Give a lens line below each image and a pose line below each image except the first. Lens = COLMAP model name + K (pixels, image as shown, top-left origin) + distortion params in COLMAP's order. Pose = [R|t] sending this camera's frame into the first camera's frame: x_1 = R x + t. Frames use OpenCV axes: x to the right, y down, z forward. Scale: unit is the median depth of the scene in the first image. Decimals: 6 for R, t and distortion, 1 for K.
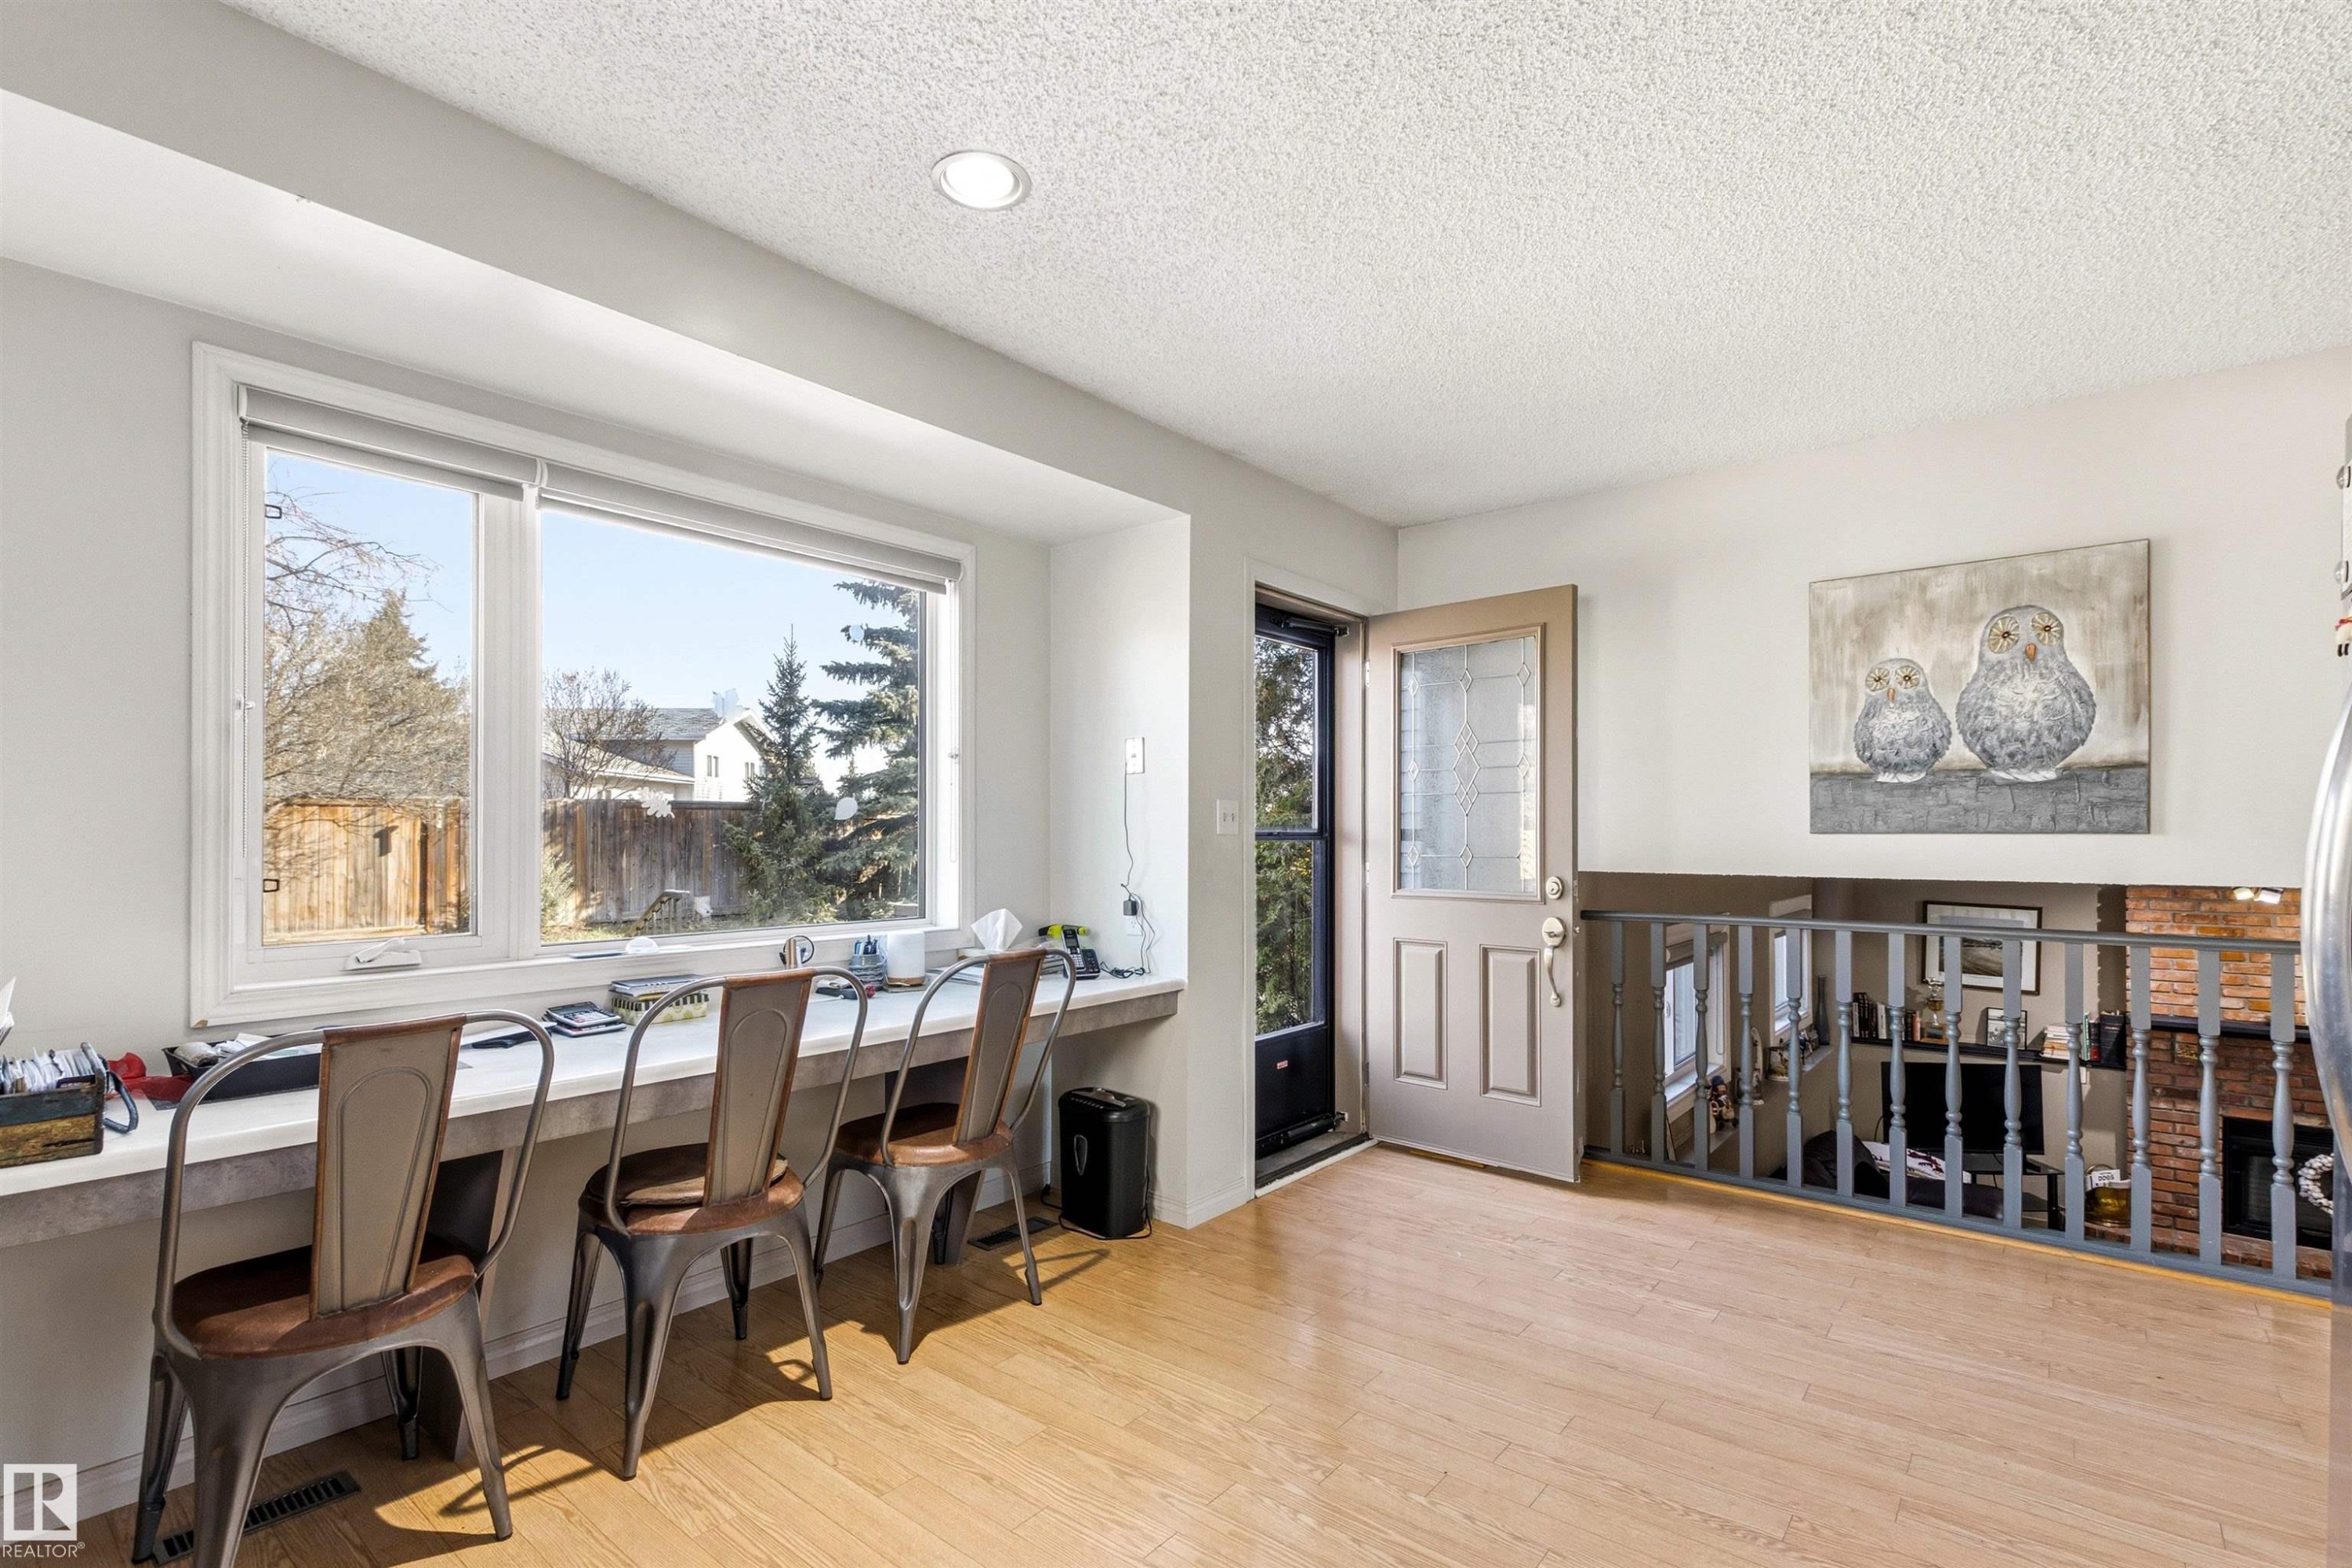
lens RADIAL K [[1085.6, 0, 1142.1], [0, 1085.6, 838.8], [0, 0, 1]] dist [0.002080, -0.000261]
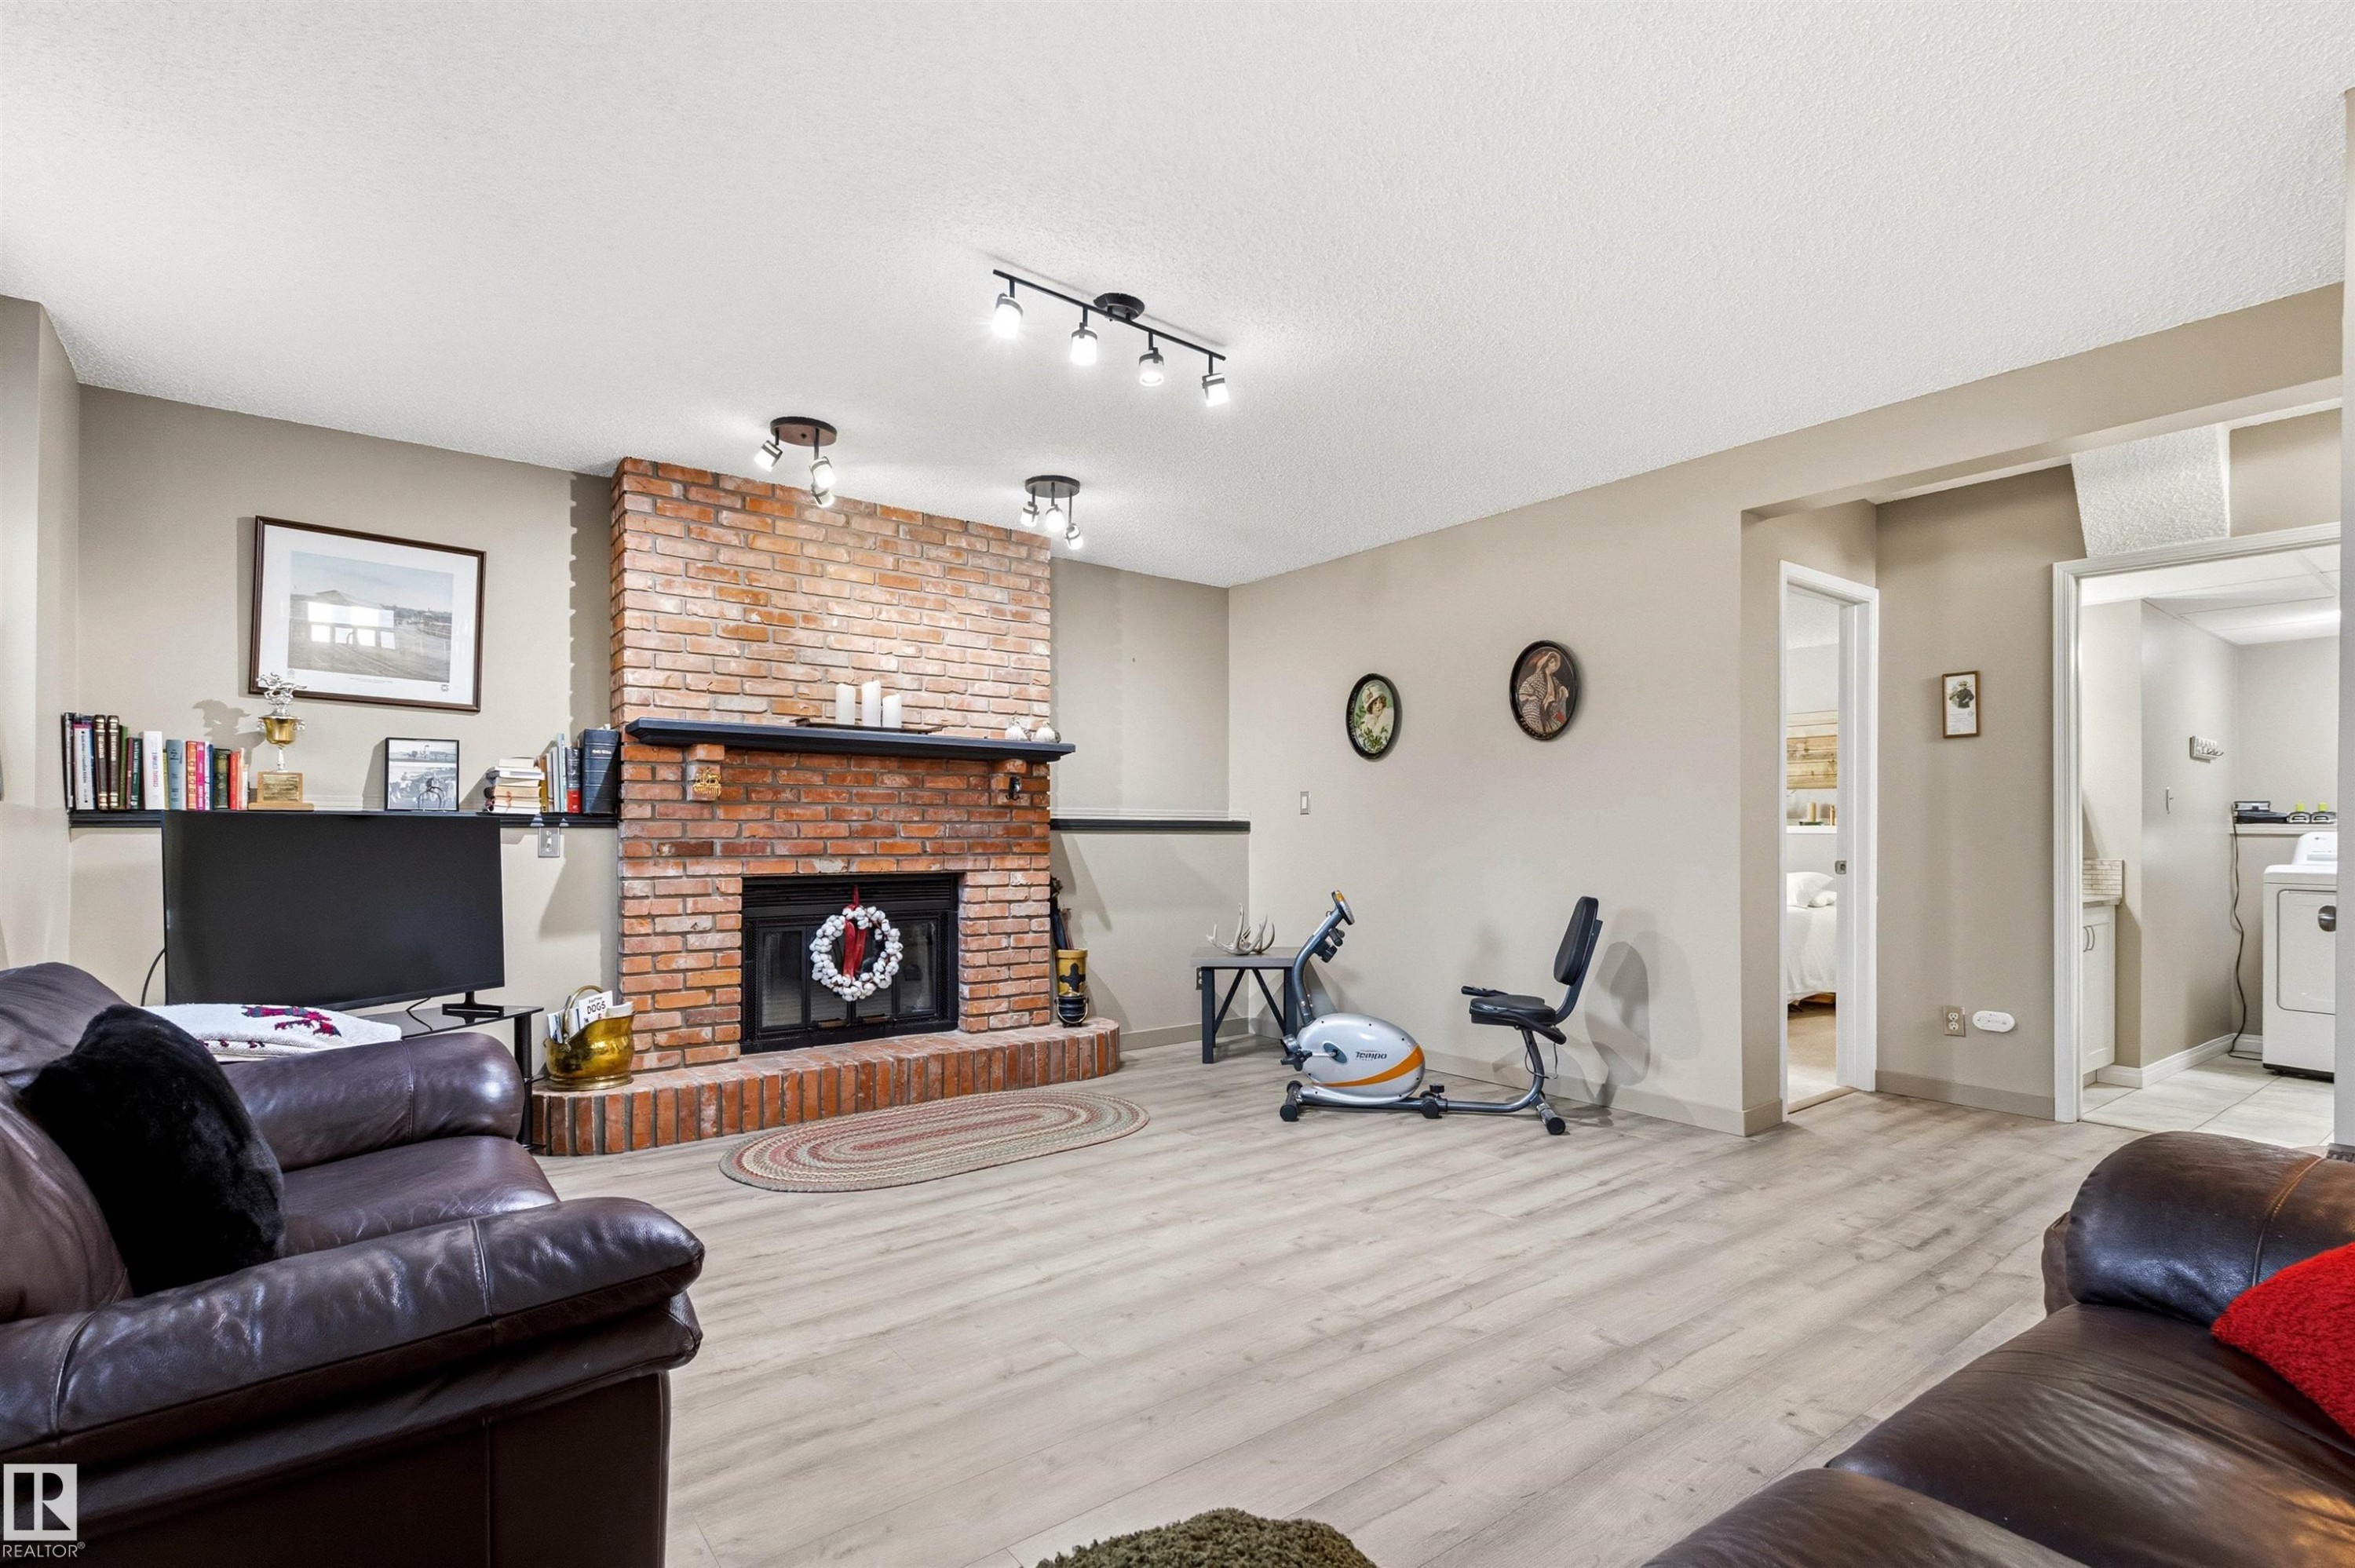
lens RADIAL K [[1086.8, 0, 1165.6], [0, 1086.8, 832.3], [0, 0, 1]] dist [0.002080, -0.000261]
pose [[0.209323, -0.000162, 0.977847, 0.389164], [-0.011296, 0.999933, 0.002584, 0.214514], [-0.977781, -0.011587, 0.209307, 0.587961]]
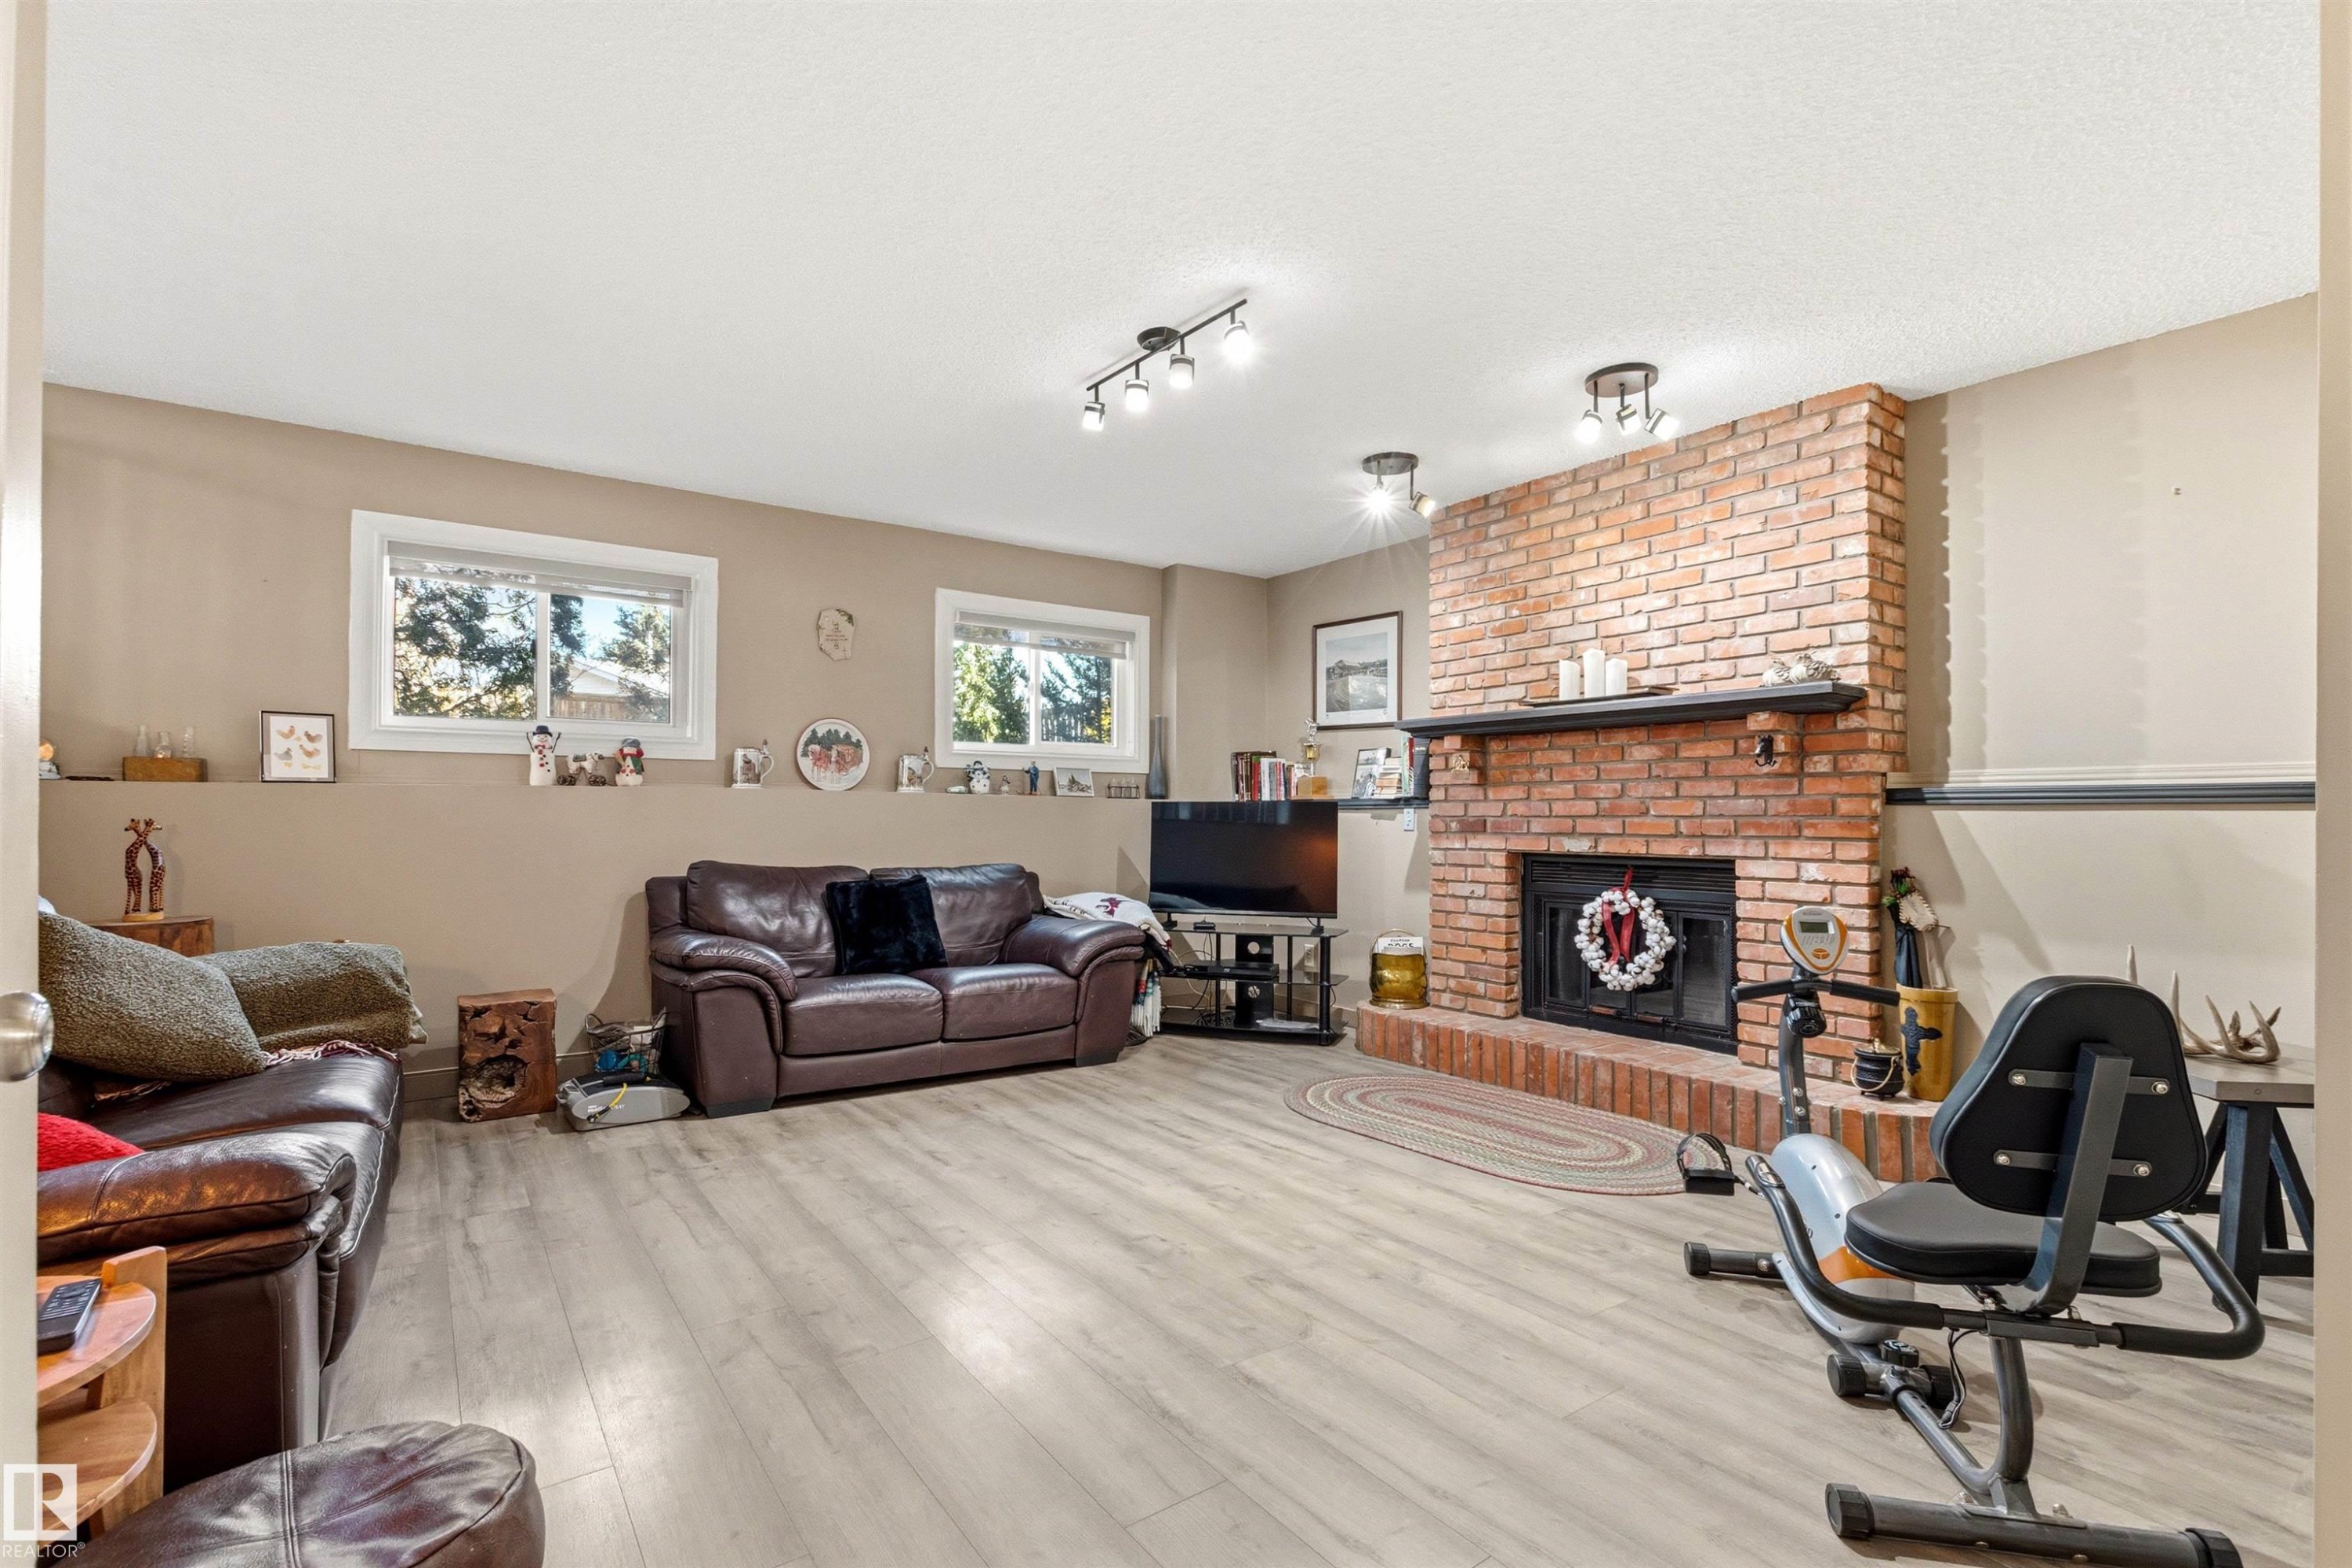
lens RADIAL K [[1085.6, 0, 1177.7], [0, 1085.6, 800.3], [0, 0, 1]] dist [0.002080, -0.000261]
pose [[0.973867, -0.003348, -0.227093, 0.905916], [0.001926, 0.999977, -0.006481, 0.216146], [0.227110, 0.005874, 0.973851, 0.242451]]
